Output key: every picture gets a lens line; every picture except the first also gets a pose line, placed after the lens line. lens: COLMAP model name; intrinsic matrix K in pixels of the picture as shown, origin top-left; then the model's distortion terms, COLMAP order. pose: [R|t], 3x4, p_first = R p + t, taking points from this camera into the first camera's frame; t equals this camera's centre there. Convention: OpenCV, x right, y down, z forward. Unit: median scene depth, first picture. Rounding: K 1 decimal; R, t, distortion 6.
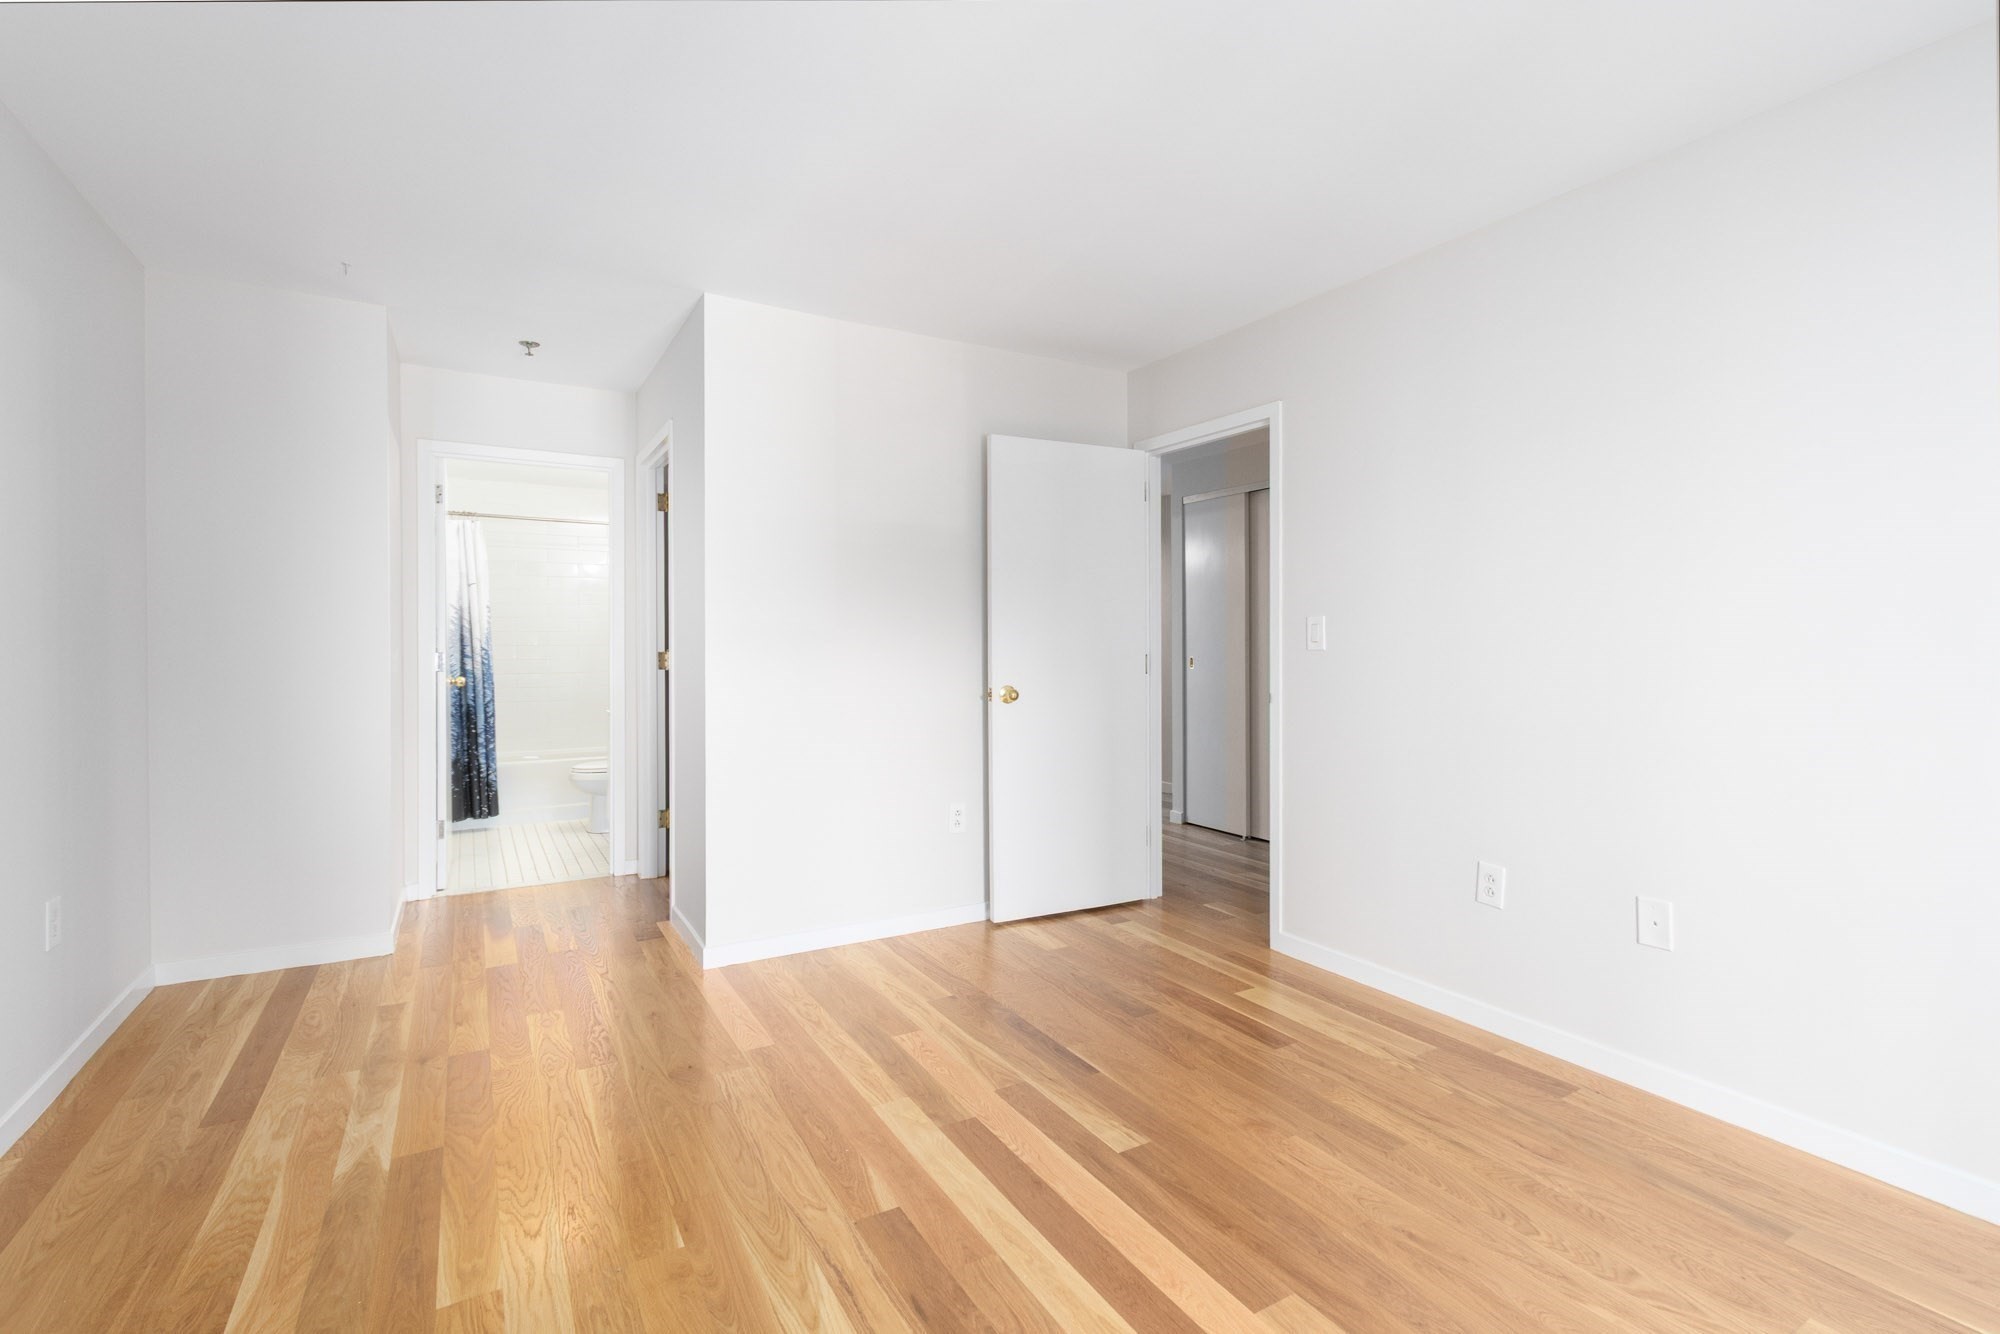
lens RADIAL K [[911.3, 0, 1006.6], [0, 911.3, 642.8], [0, 0, 1]] dist [0.002417, -0.000349]
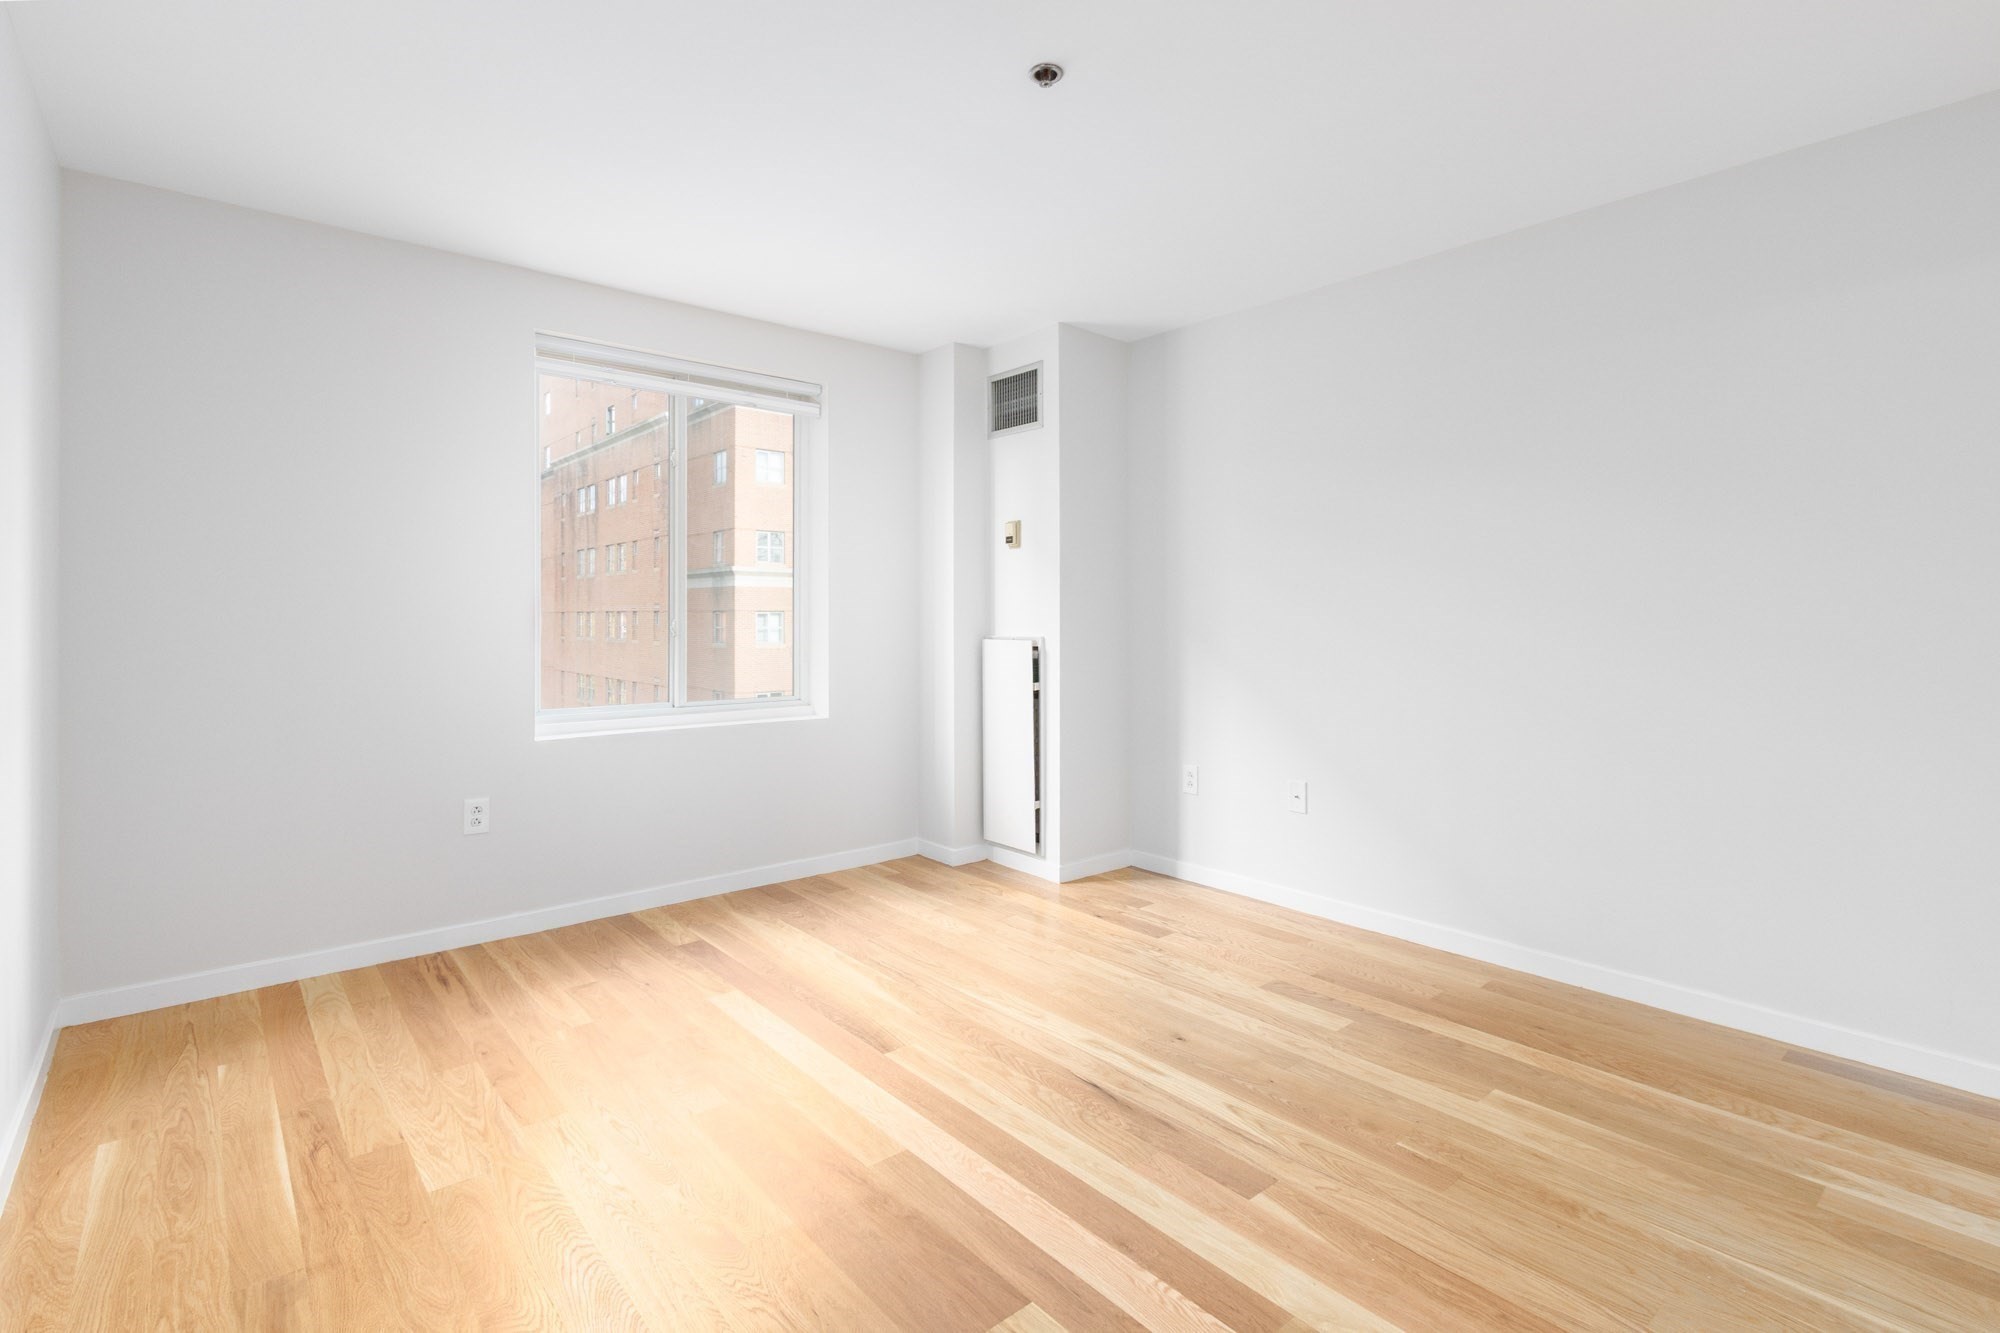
lens RADIAL K [[911.3, 0, 1006.6], [0, 911.3, 642.3], [0, 0, 1]] dist [0.002417, -0.000349]
pose [[-0.985230, 0.004322, -0.171183, 0.178775], [-0.000661, 0.999578, 0.029040, 0.003834], [0.171236, 0.028724, -0.984811, 1.145125]]
